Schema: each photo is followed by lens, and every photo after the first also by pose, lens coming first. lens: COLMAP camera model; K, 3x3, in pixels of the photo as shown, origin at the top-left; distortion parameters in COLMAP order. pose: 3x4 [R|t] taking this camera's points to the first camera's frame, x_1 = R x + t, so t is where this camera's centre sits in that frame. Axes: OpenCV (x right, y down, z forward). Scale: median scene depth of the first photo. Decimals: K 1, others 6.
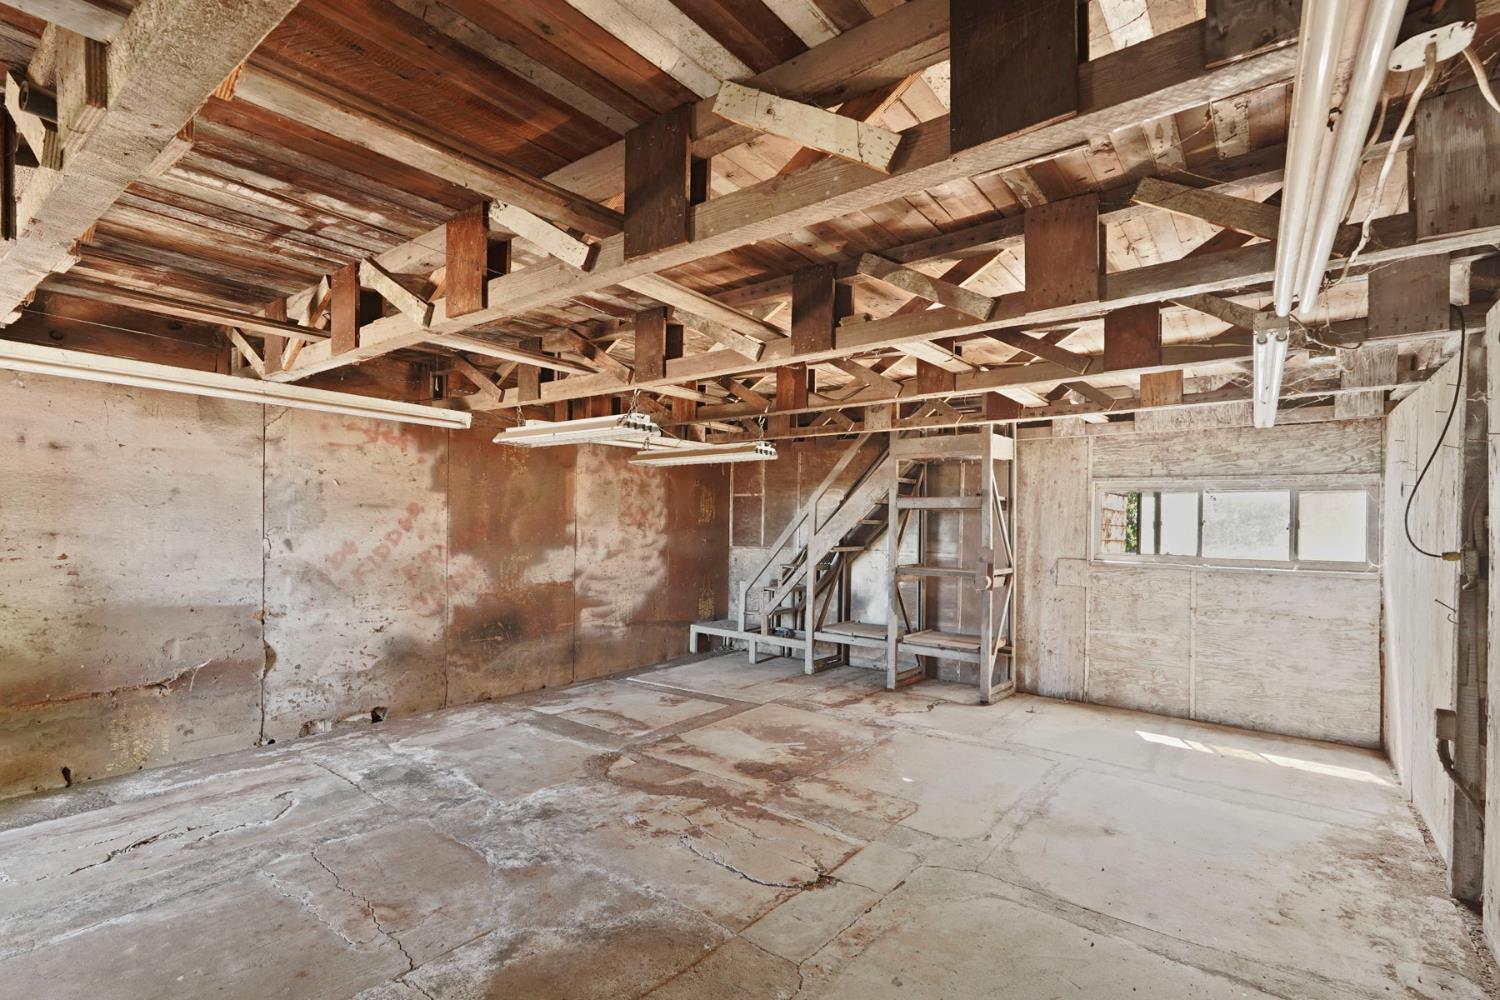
lens RADIAL K [[680.8, 0, 735.7], [0, 680.8, 493.9], [0, 0, 1]] dist [-0.021078, 0.010539]
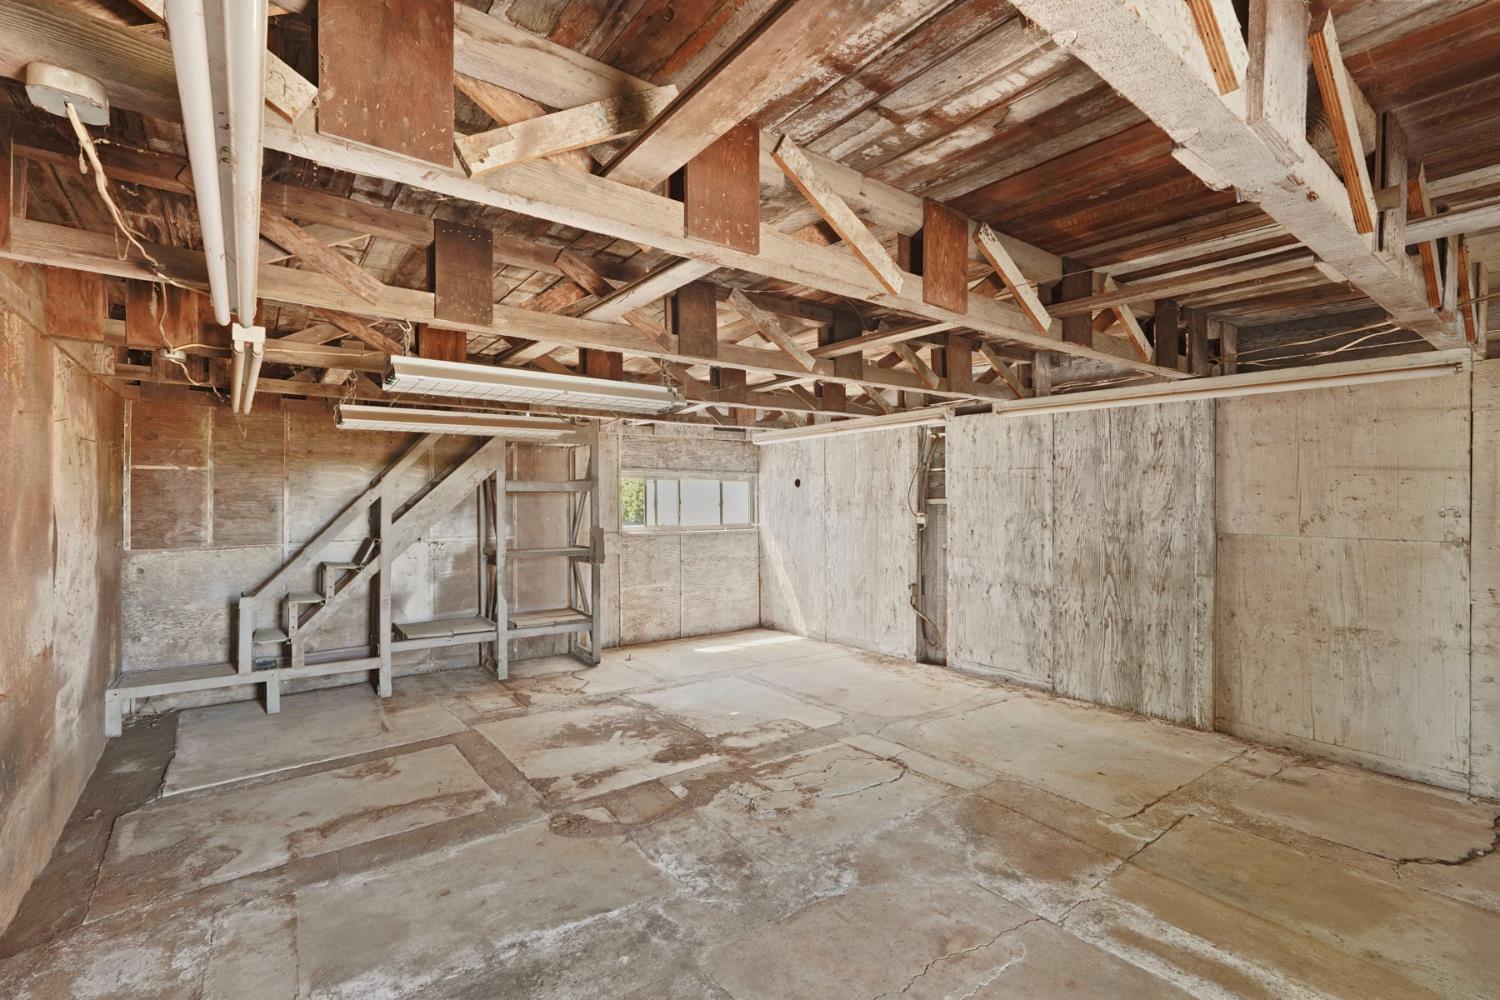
lens RADIAL K [[680.8, 0, 735.7], [0, 680.8, 493.9], [0, 0, 1]] dist [-0.021078, 0.010539]
pose [[0.282071, -0.008379, 0.959357, -0.755606], [-0.031878, 0.999328, 0.018101, -0.005334], [-0.958864, -0.035688, 0.281615, 0.529498]]
